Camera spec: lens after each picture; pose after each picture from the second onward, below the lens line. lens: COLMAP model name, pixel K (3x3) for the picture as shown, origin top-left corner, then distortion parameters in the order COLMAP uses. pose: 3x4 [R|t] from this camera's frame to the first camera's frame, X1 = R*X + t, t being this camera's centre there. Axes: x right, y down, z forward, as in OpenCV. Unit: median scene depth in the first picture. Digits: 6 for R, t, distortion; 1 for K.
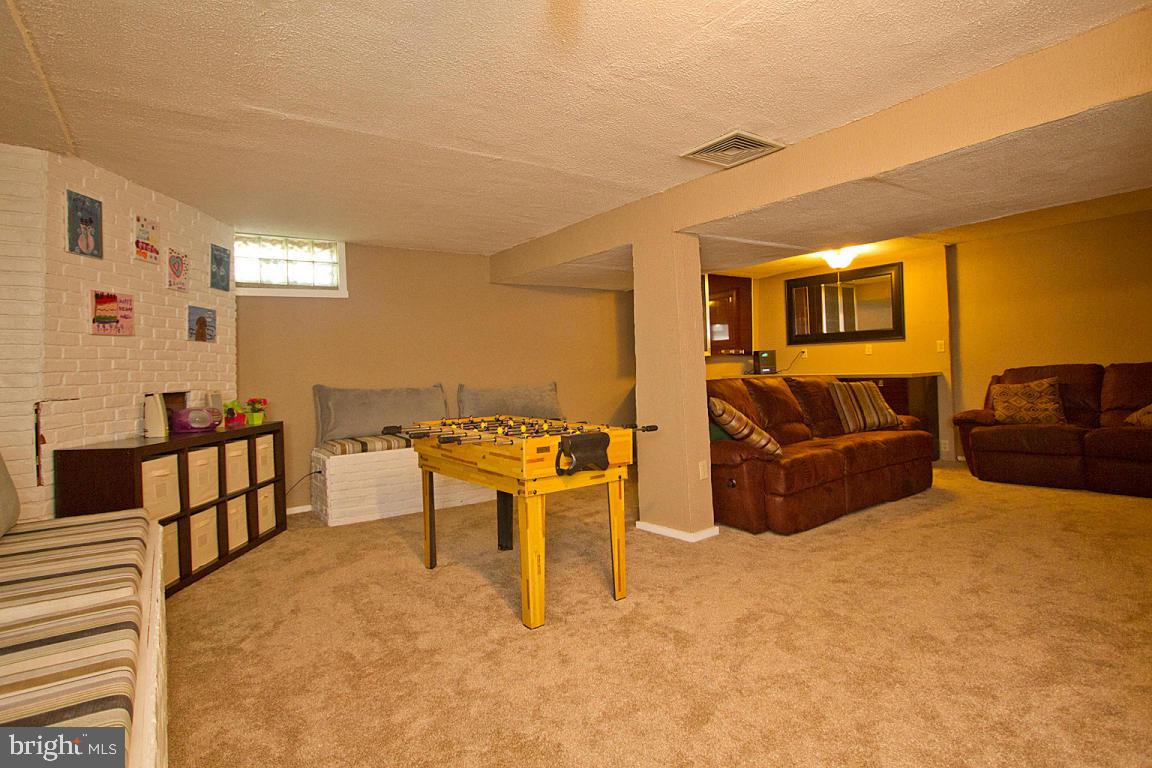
lens RADIAL K [[604.0, 0, 566.8], [0, 604.0, 386.5], [0, 0, 1]] dist [0.001954, 0.000141]
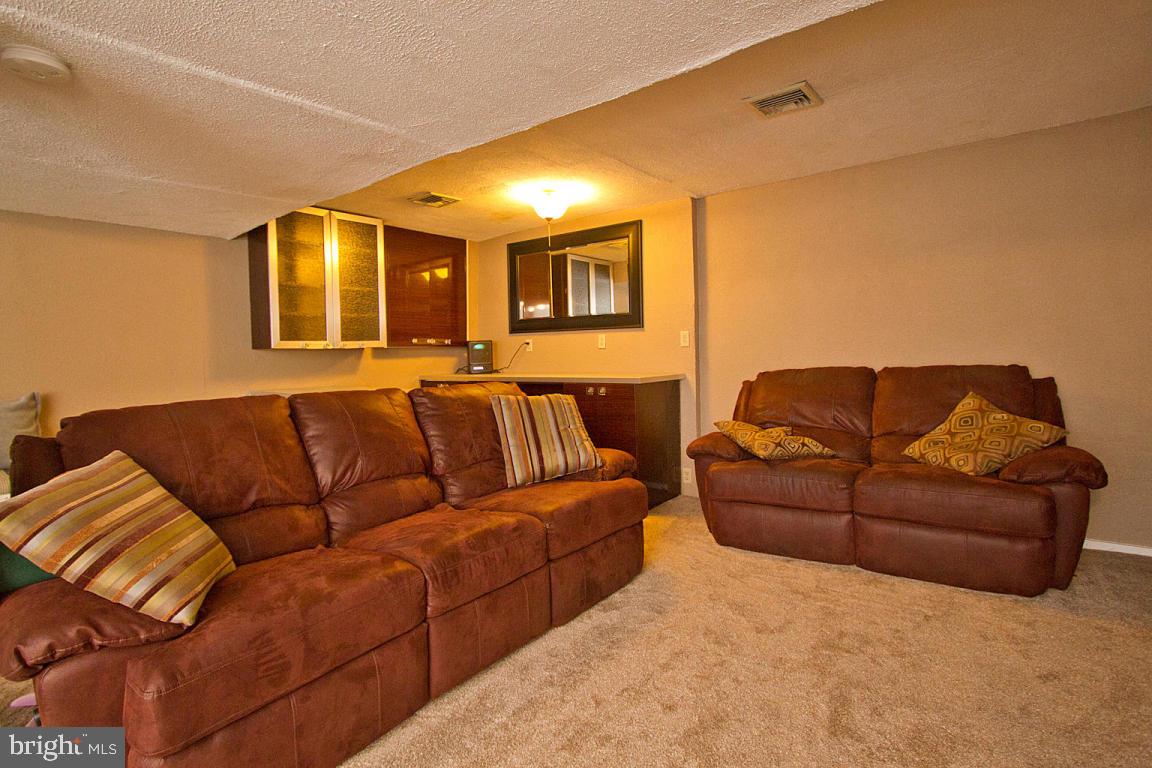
lens RADIAL K [[604.0, 0, 583.1], [0, 604.0, 383.7], [0, 0, 1]] dist [0.001954, 0.000141]
pose [[0.952730, -0.005103, 0.303775, 0.284646], [0.001394, 0.999922, 0.012426, -0.021685], [-0.303815, -0.011415, 0.952663, 0.351553]]
